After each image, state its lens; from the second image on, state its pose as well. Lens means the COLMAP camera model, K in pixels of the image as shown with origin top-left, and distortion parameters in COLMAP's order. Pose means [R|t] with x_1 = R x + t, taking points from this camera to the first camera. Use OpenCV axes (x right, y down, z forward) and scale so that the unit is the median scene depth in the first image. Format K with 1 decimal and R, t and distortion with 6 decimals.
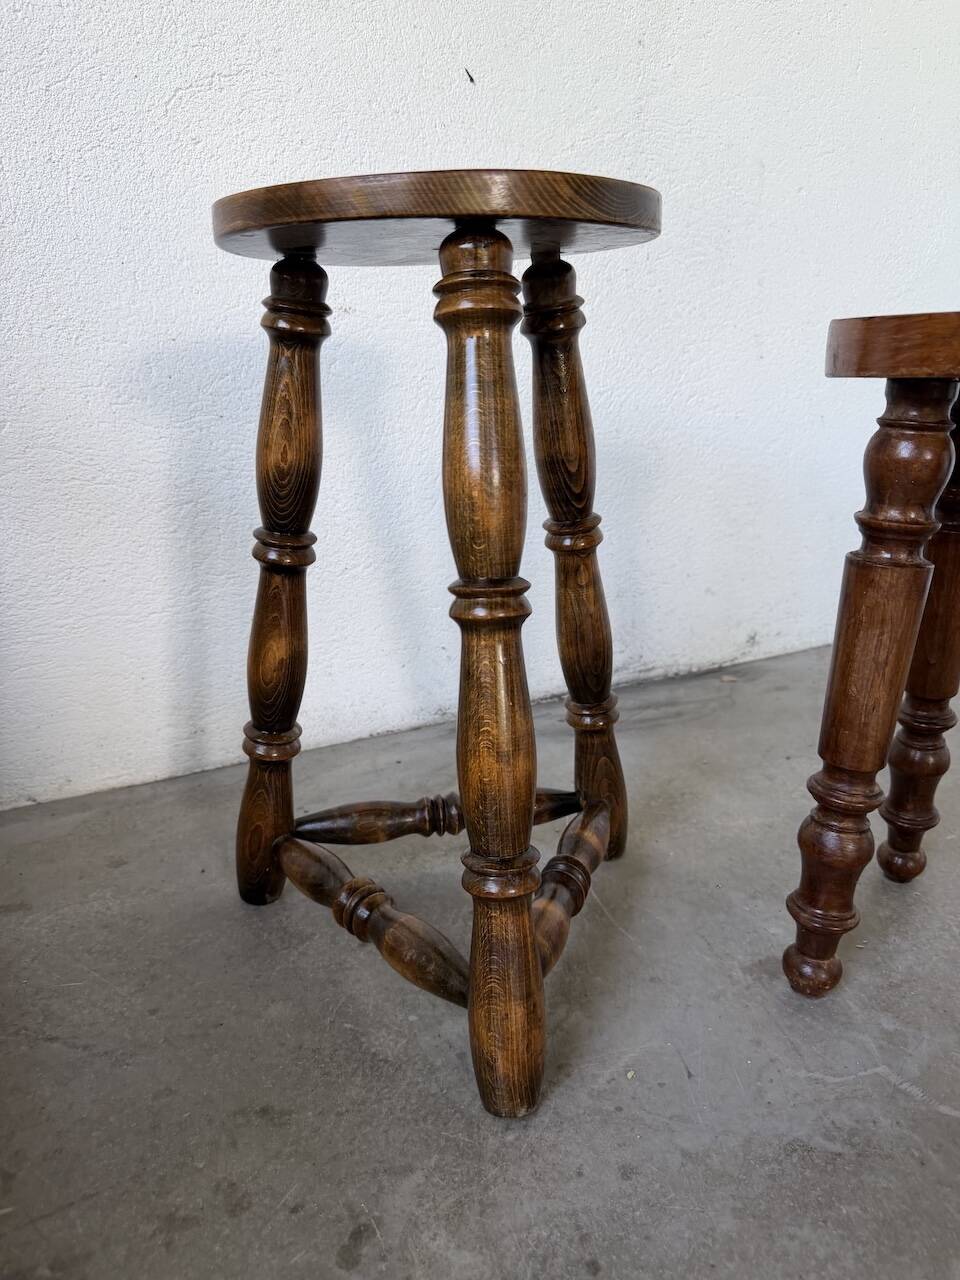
lens RADIAL K [[916.9, 0, 478.5], [0, 916.9, 644.2], [0, 0, 1]] dist [0.056462, -0.091201]
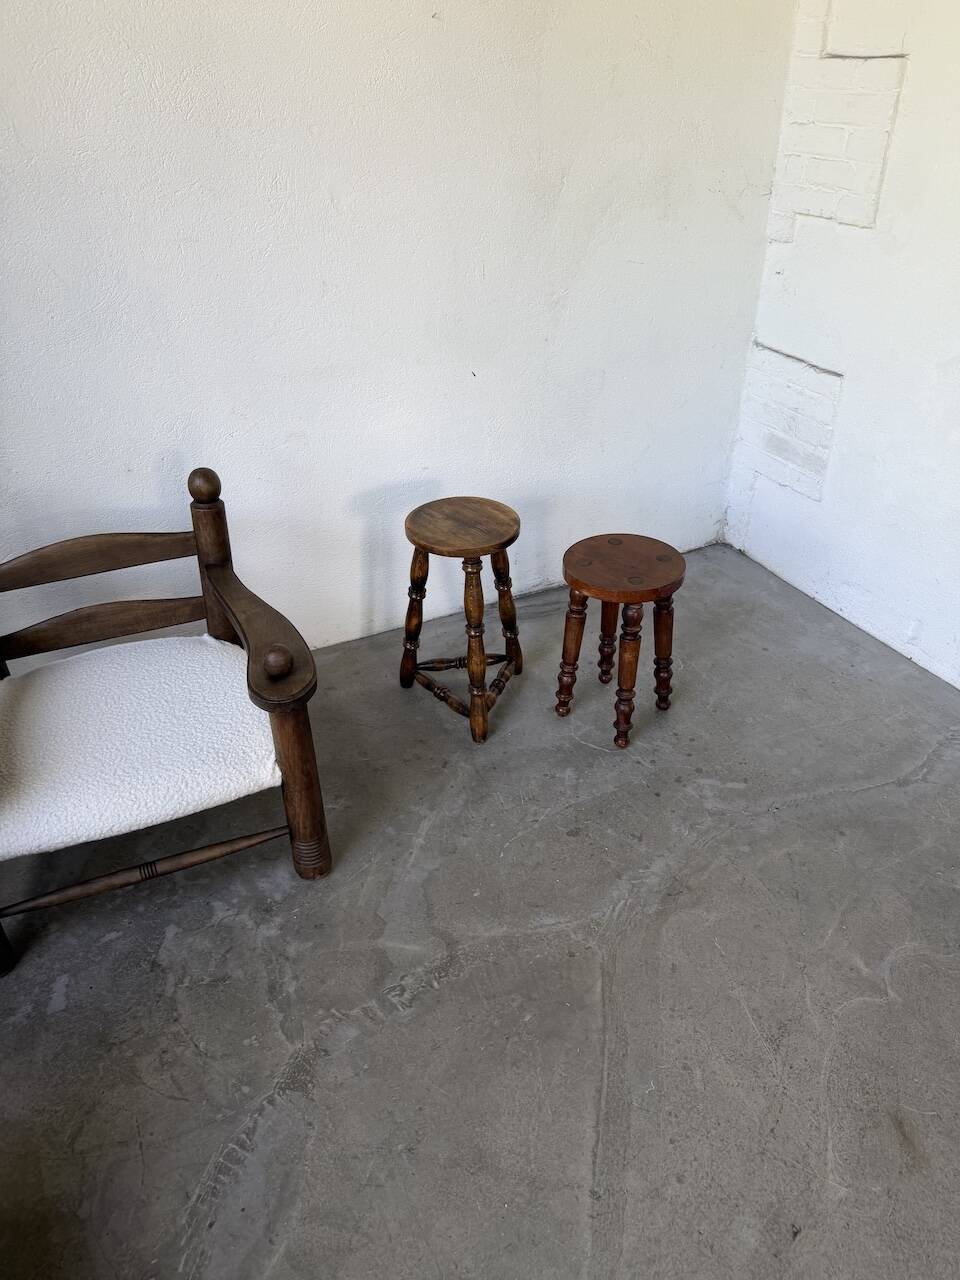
lens RADIAL K [[886.3, 0, 482.9], [0, 886.3, 646.0], [0, 0, 1]] dist [0.175269, -0.357953]
pose [[0.999908, 0.011664, -0.006871, 0.067261], [-0.009160, 0.956674, 0.291018, -1.006586], [0.009967, -0.290929, 0.956693, -2.540150]]
